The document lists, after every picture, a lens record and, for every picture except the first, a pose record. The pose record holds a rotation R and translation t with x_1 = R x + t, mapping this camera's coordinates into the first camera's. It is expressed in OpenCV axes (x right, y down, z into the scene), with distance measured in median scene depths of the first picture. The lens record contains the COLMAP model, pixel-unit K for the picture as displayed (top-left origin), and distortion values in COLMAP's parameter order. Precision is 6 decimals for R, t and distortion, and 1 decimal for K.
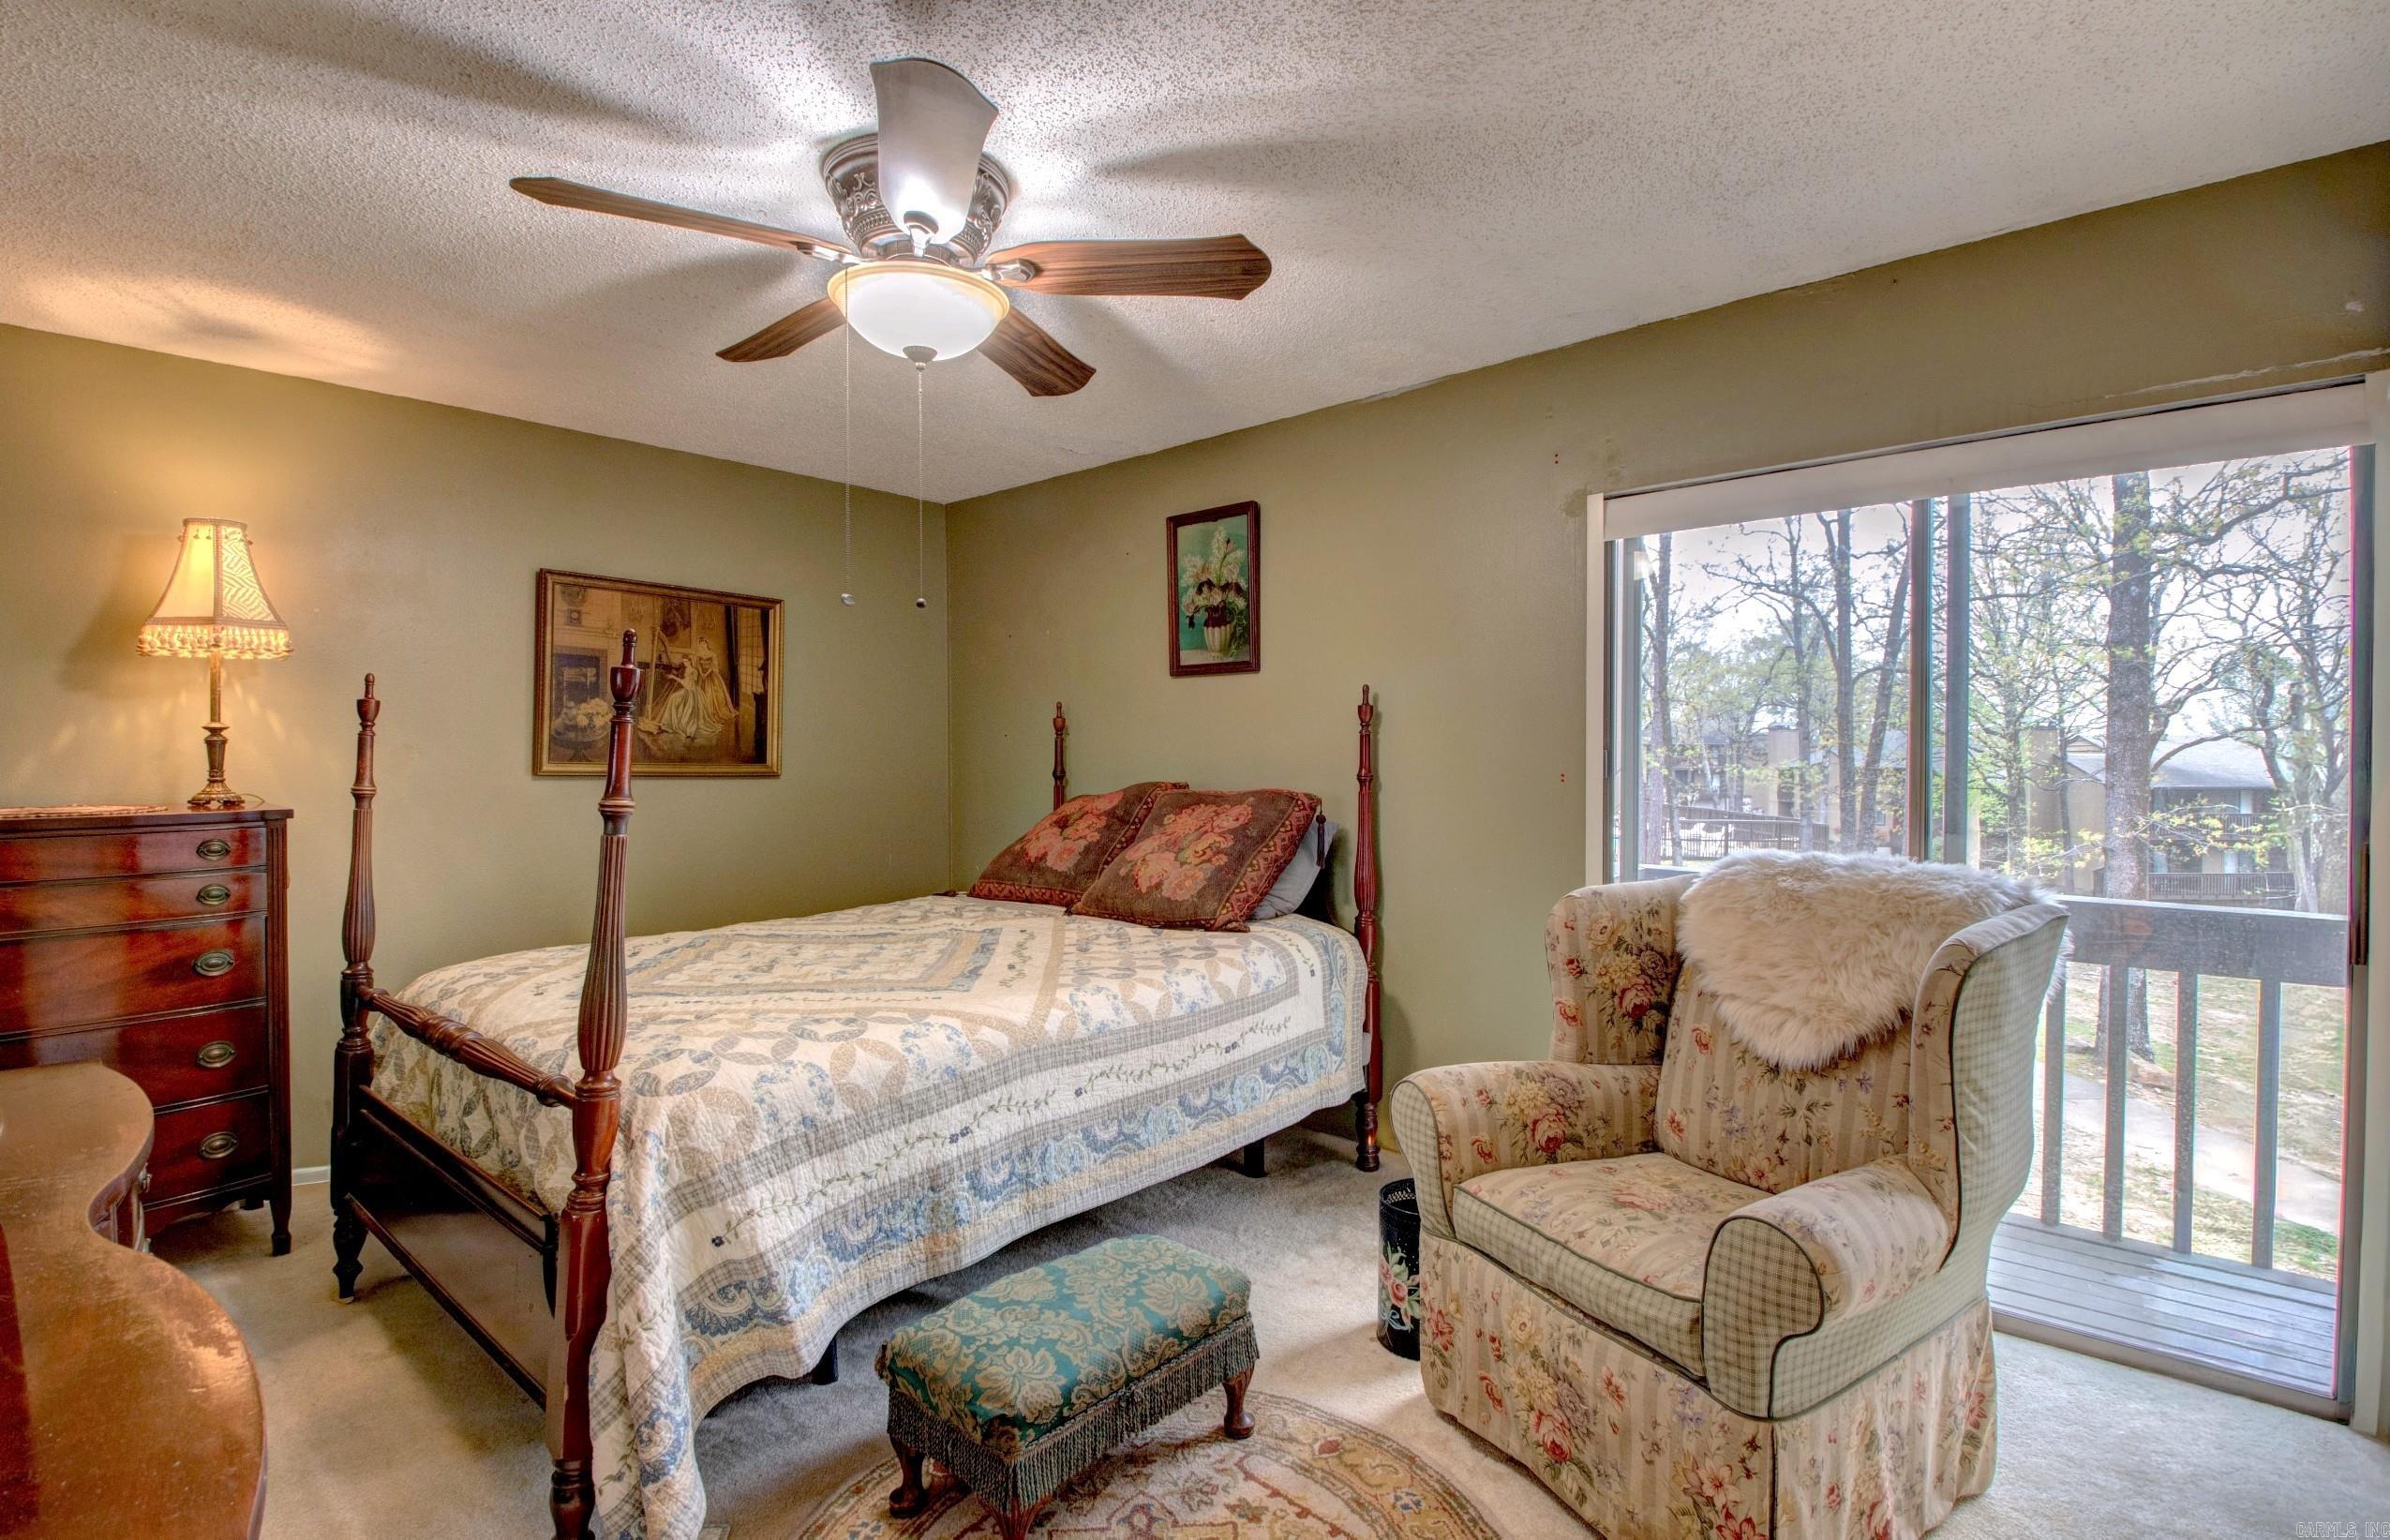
lens RADIAL K [[1114.0, 0, 1221.2], [0, 1114.0, 777.3], [0, 0, 1]] dist [0.073433, -0.071562]
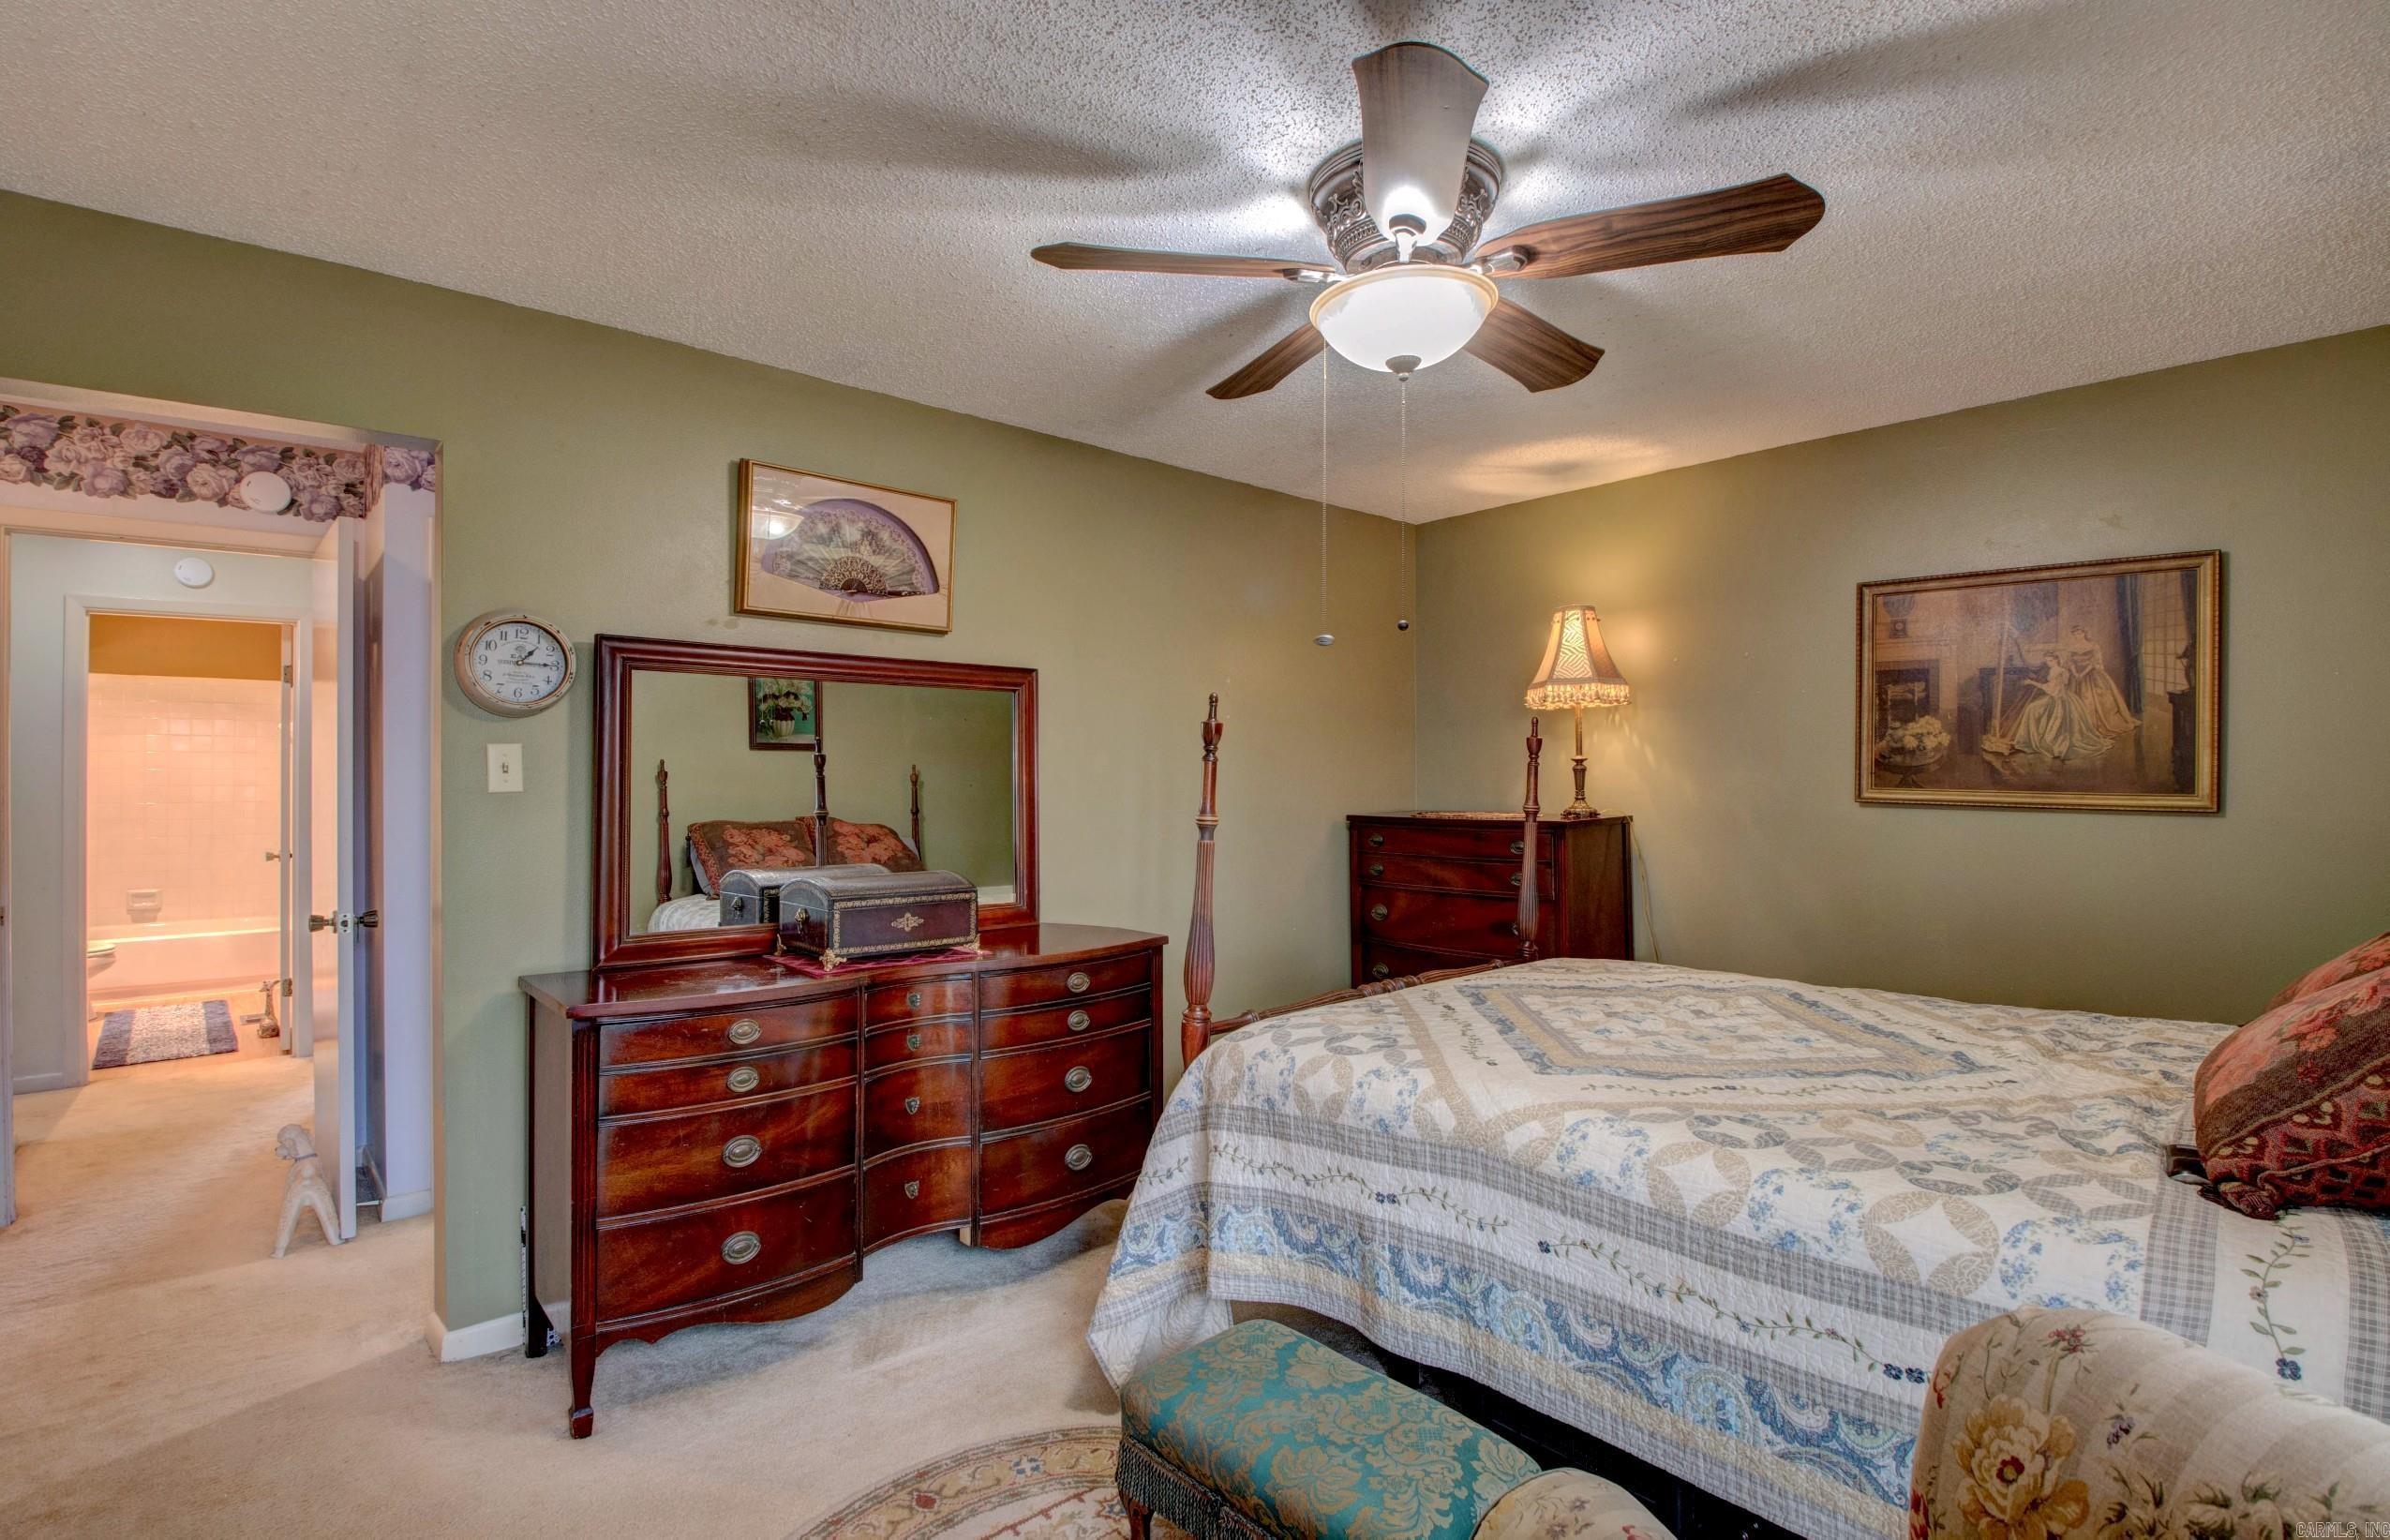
lens RADIAL K [[1193.8, 0, 1201.5], [0, 1193.8, 780.8], [0, 0, 1]] dist [-0.010728, -0.000520]
pose [[-0.145604, 0.007580, -0.989314, 0.425874], [-0.018219, 0.999781, 0.010342, -0.018128], [0.989175, 0.019530, -0.145433, 0.557901]]
